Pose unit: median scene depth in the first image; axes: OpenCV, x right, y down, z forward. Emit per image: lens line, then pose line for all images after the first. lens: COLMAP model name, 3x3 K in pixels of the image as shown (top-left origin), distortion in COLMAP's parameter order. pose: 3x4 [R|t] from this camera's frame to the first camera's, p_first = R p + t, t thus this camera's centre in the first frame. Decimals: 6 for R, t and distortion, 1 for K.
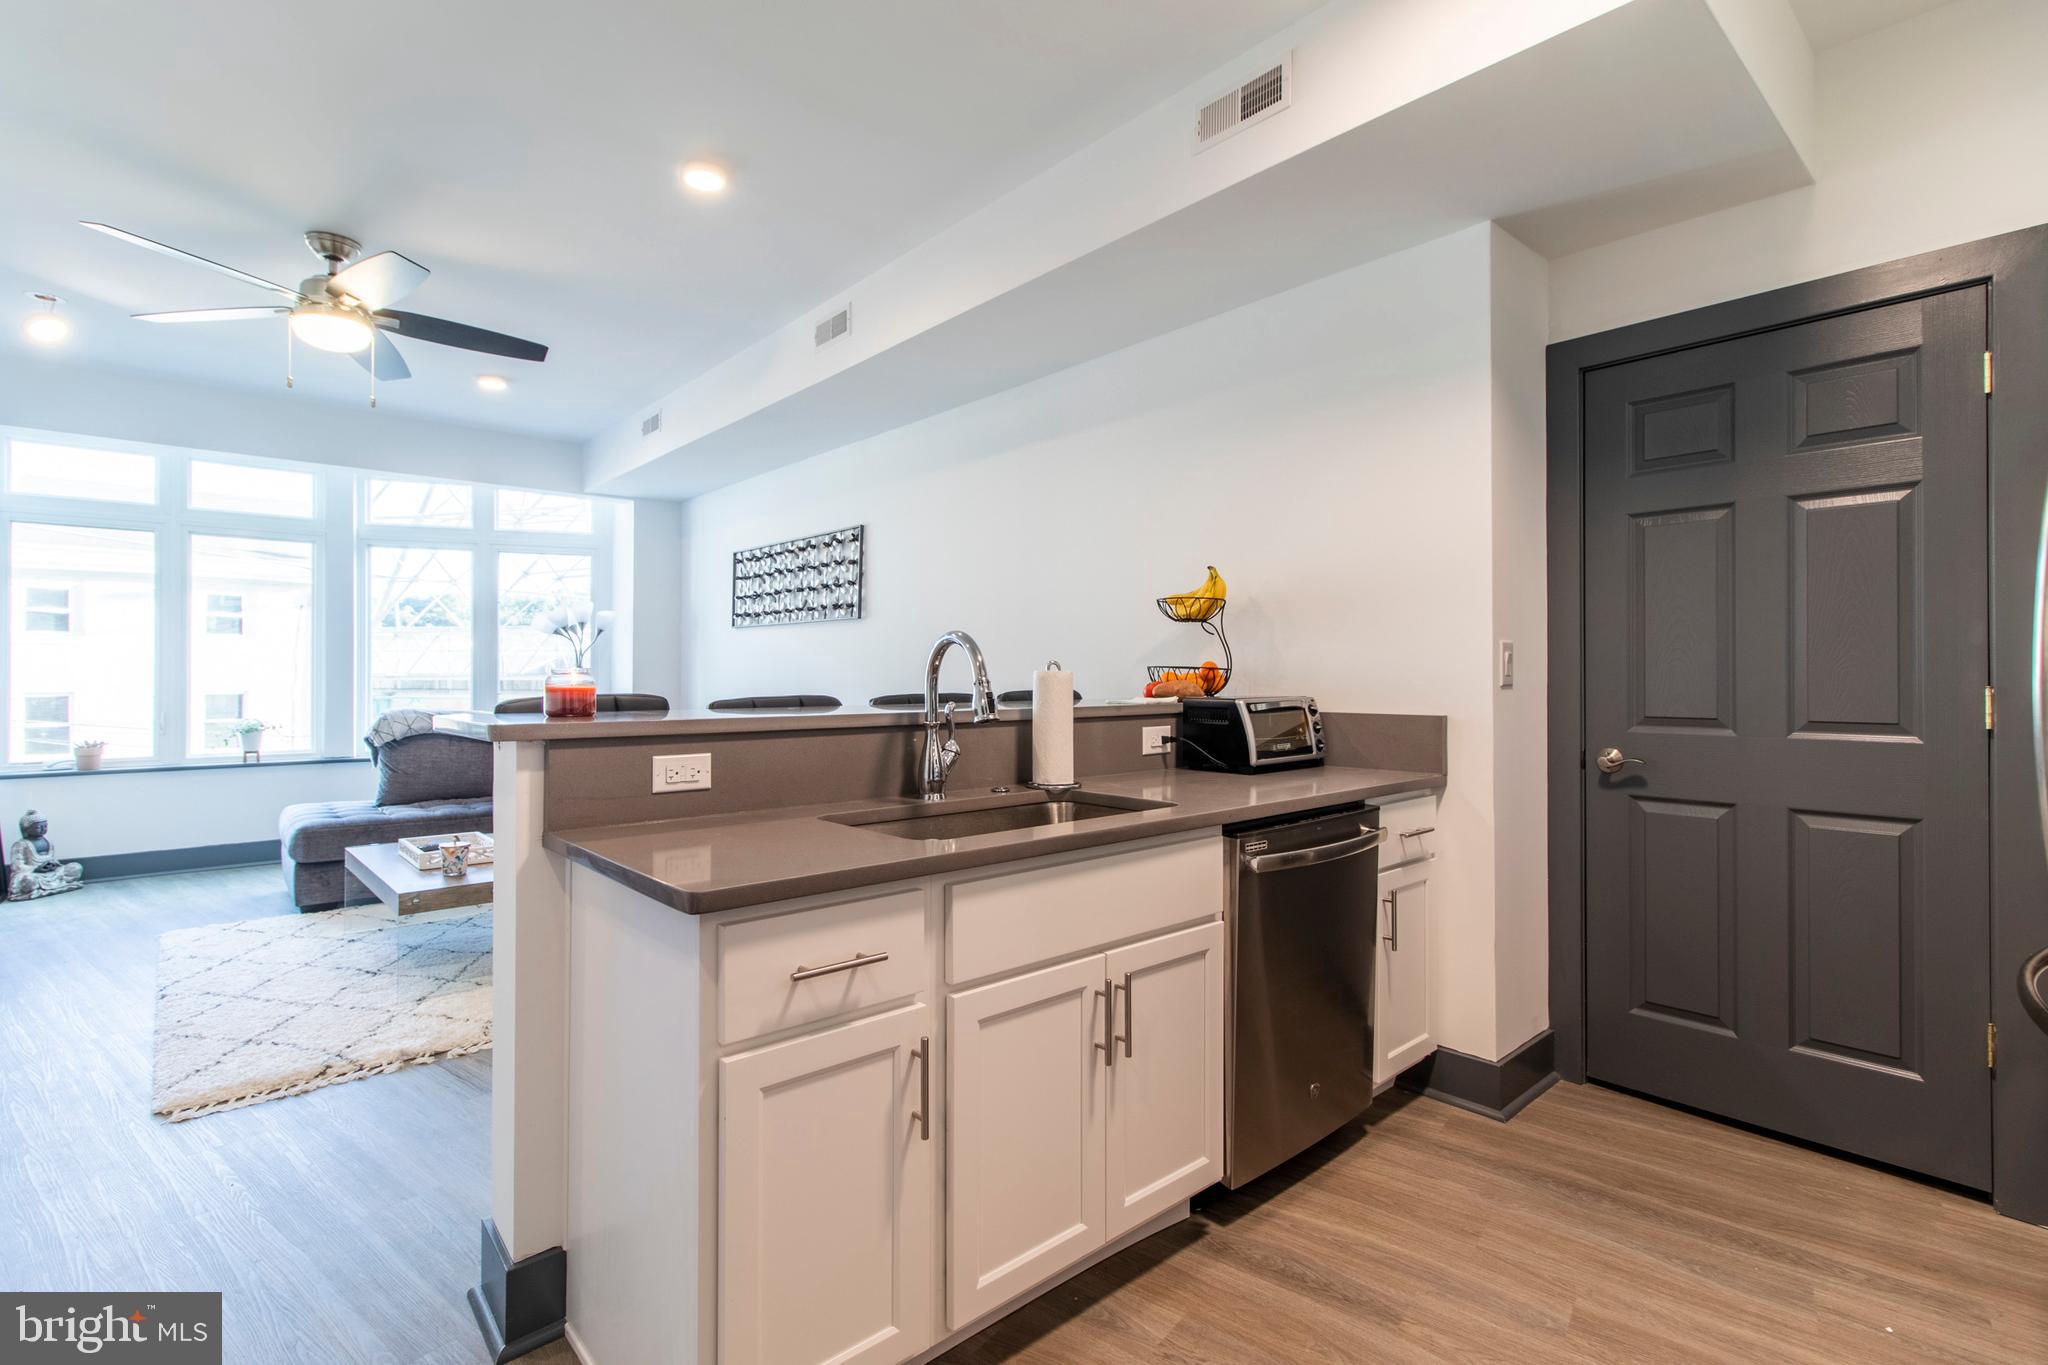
lens RADIAL K [[945.6, 0, 1013.6], [0, 945.6, 671.9], [0, 0, 1]] dist [-0.000687, 0.000139]
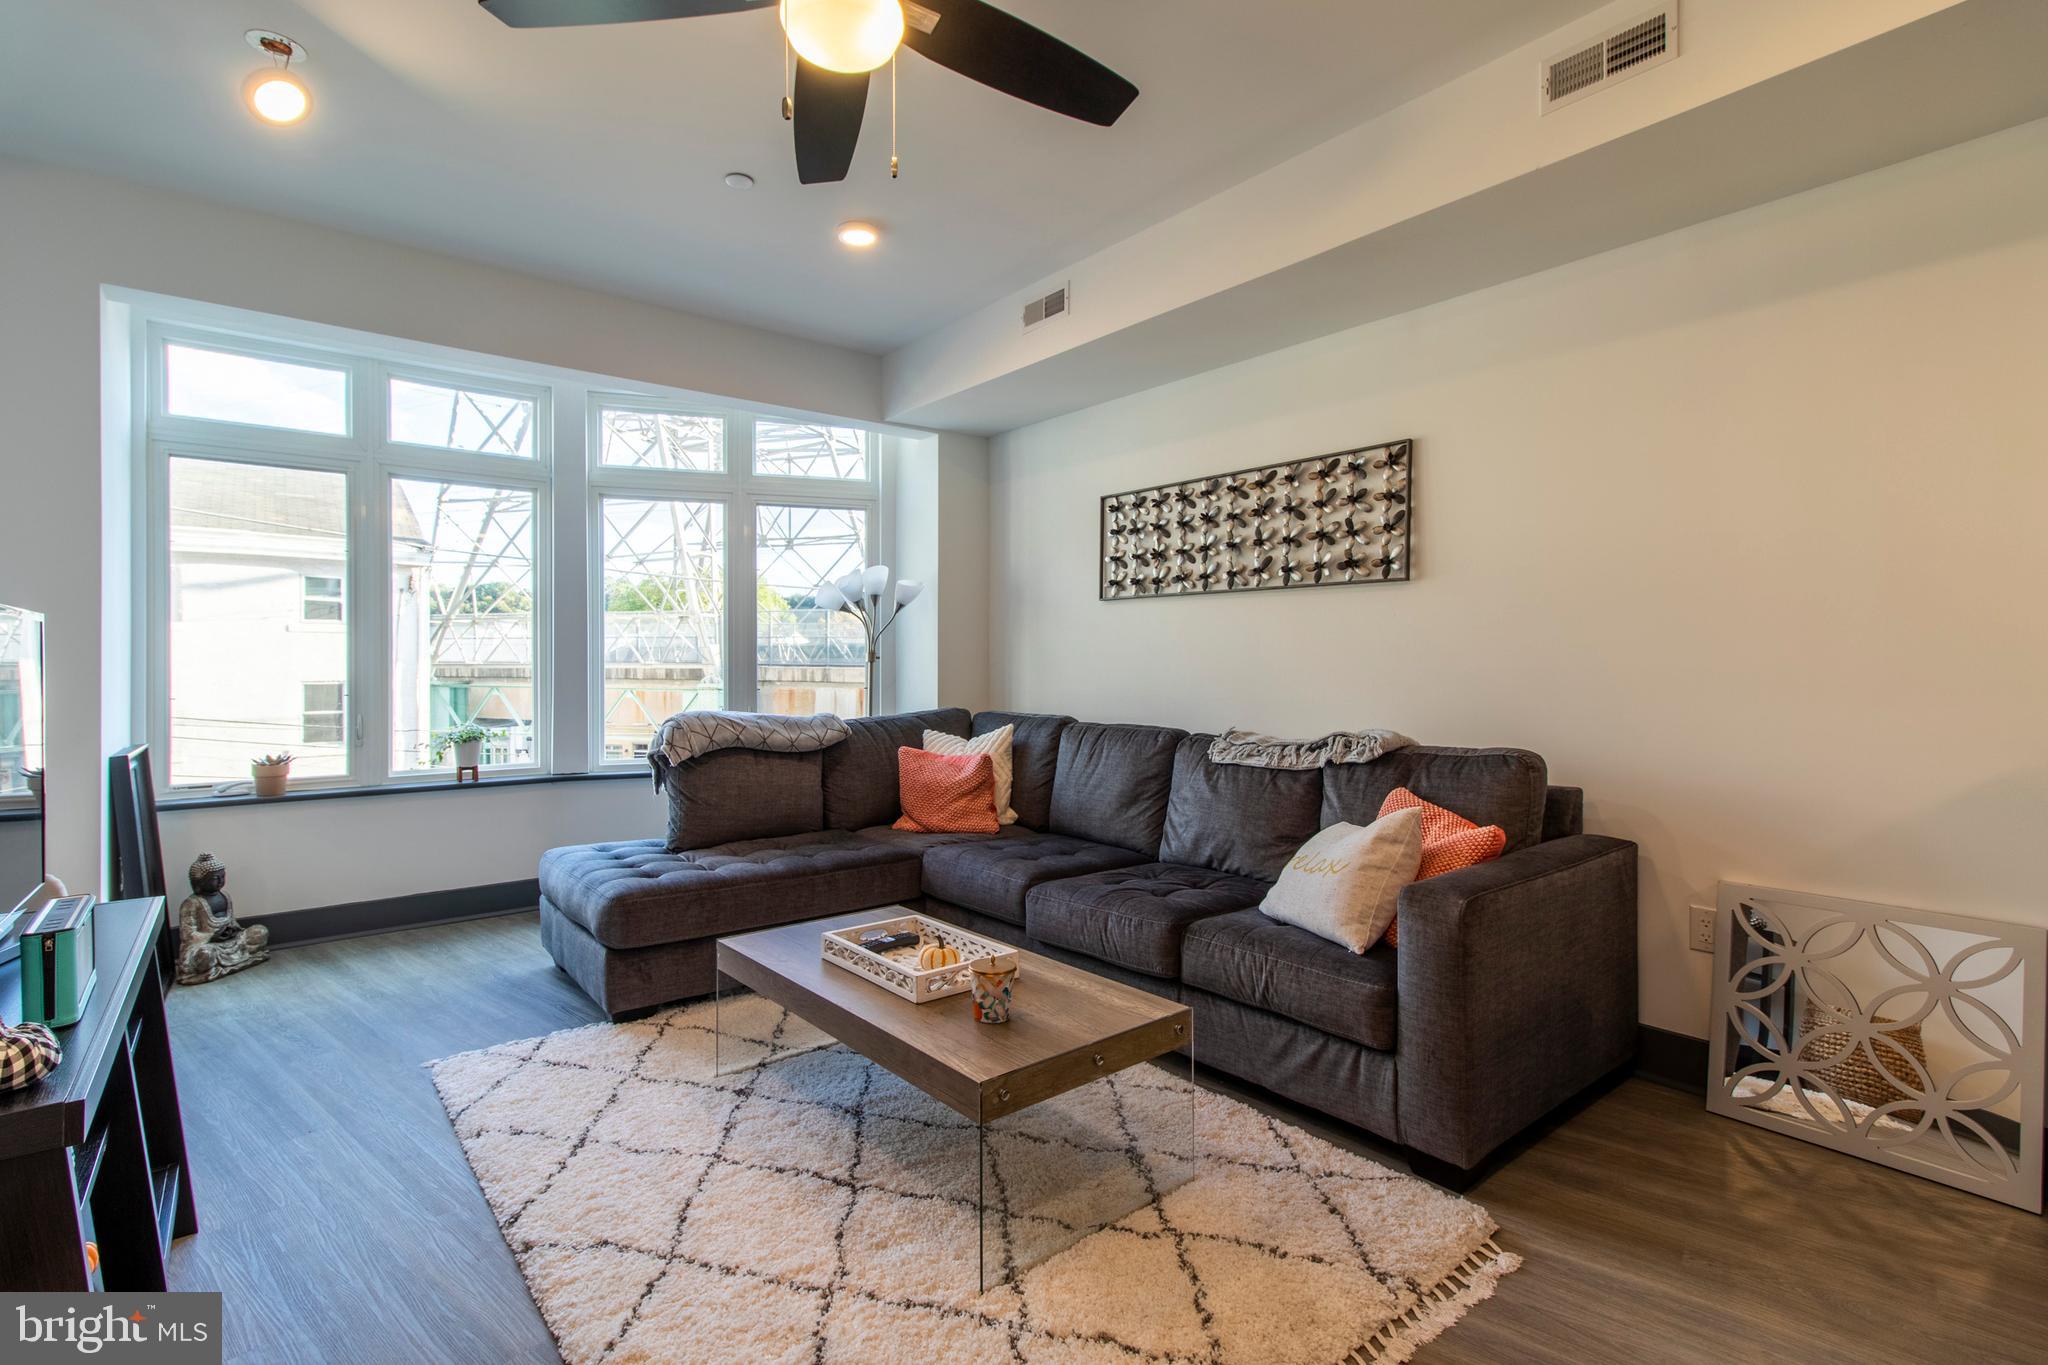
lens RADIAL K [[957.8, 0, 1013.6], [0, 957.8, 668.2], [0, 0, 1]] dist [0.002013, 0.000065]
pose [[0.998942, -0.001045, -0.045966, -0.396734], [0.001488, 0.999953, 0.009604, -0.001557], [0.045954, -0.009662, 0.998897, 0.305207]]
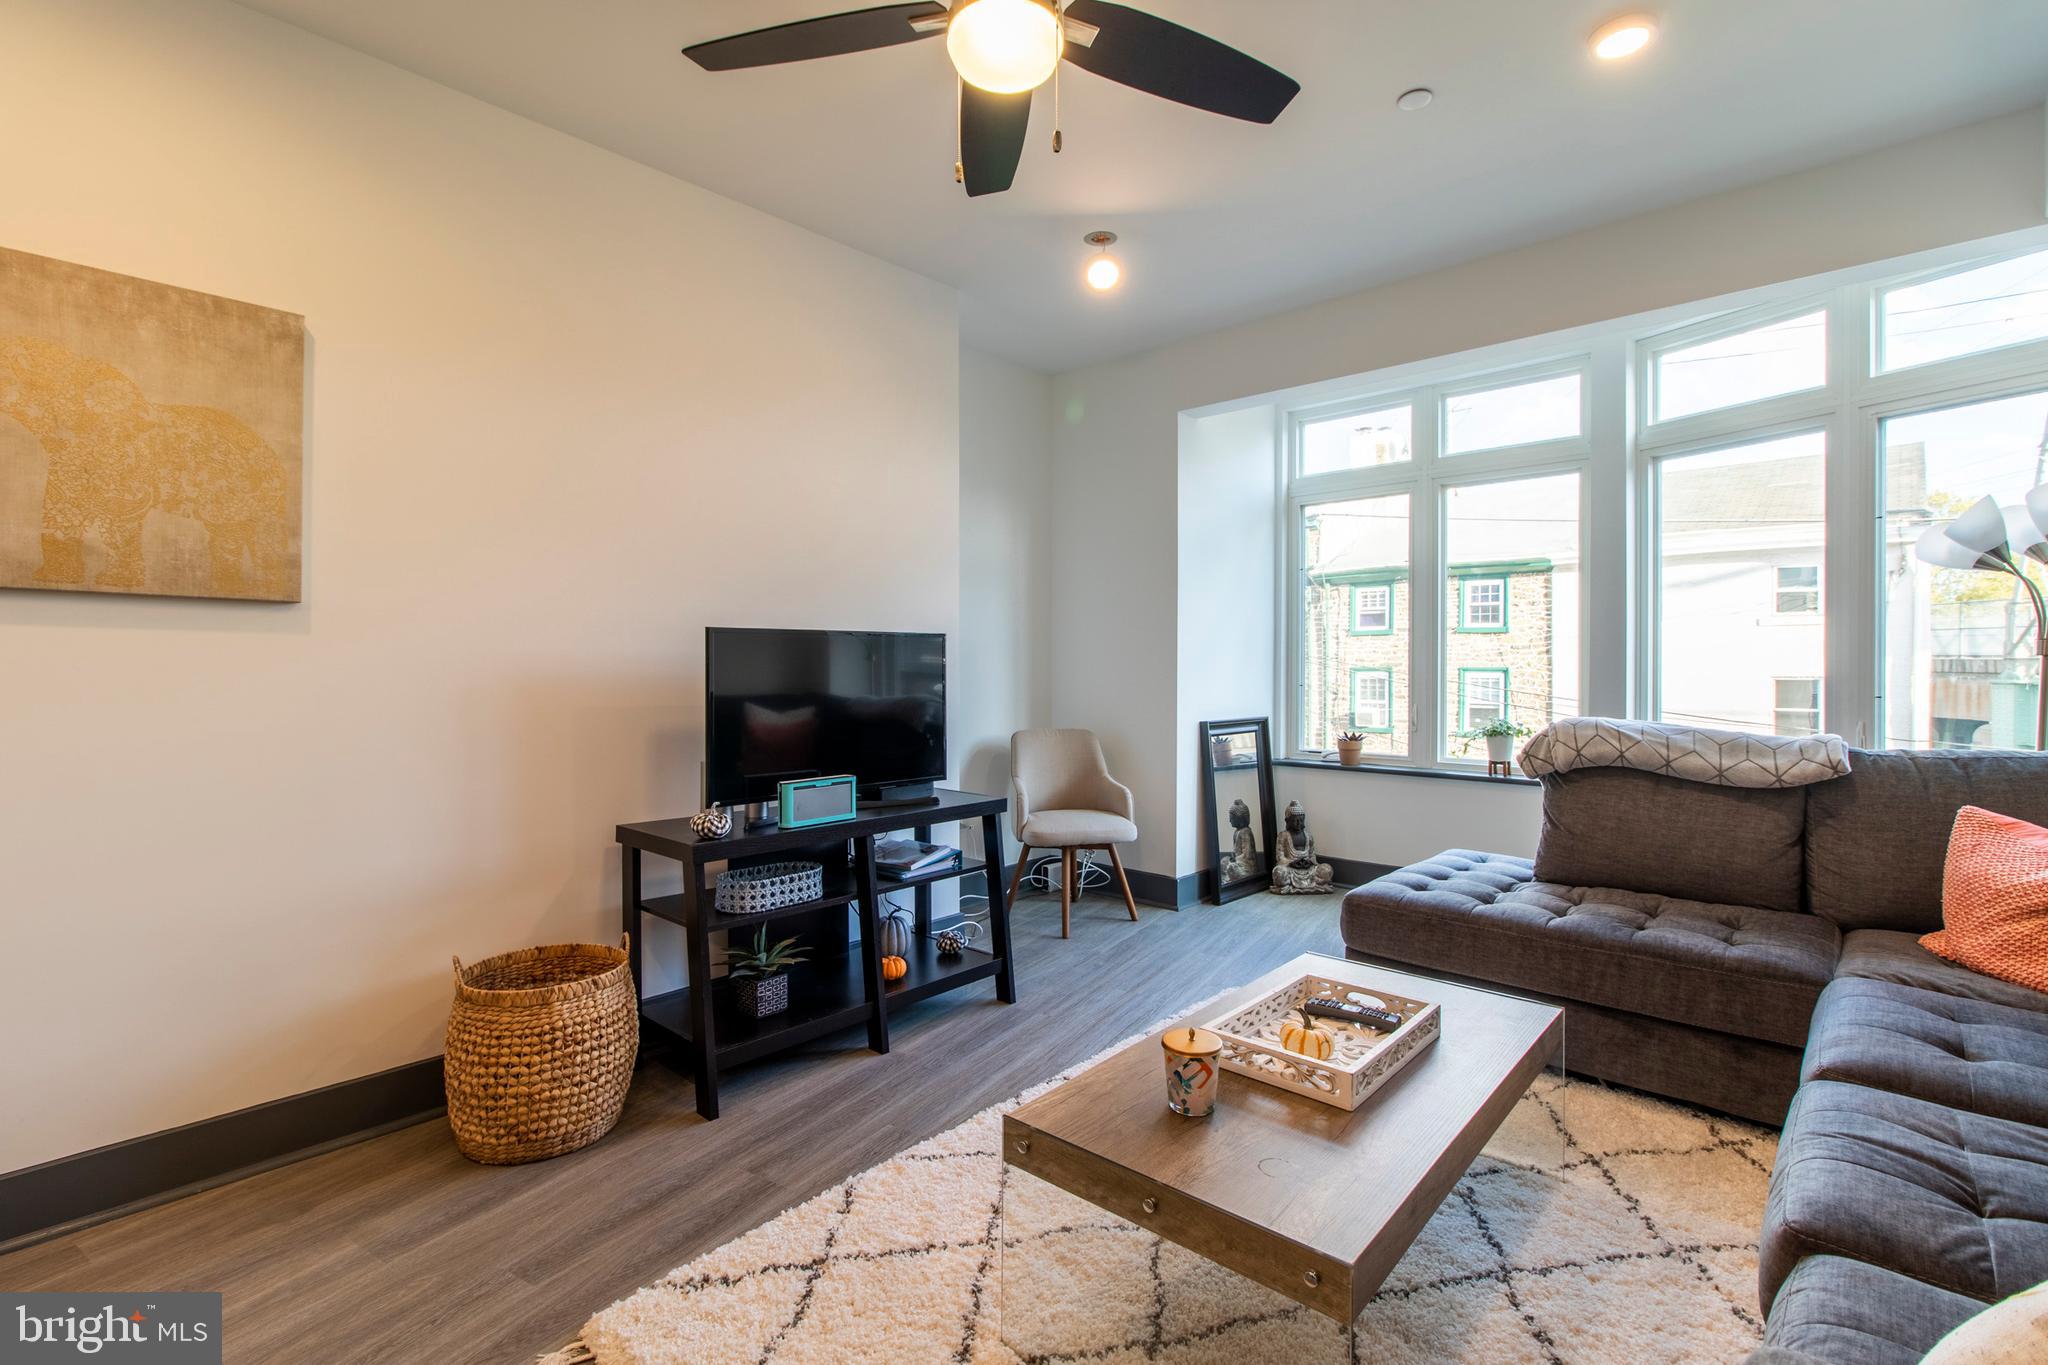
lens RADIAL K [[945.6, 0, 1013.6], [0, 945.6, 671.9], [0, 0, 1]] dist [-0.000687, 0.000139]
pose [[0.102536, 0.012048, -0.994656, -0.111430], [0.006608, 0.999896, 0.012793, -0.000111], [0.994707, -0.007884, 0.102446, 0.627671]]
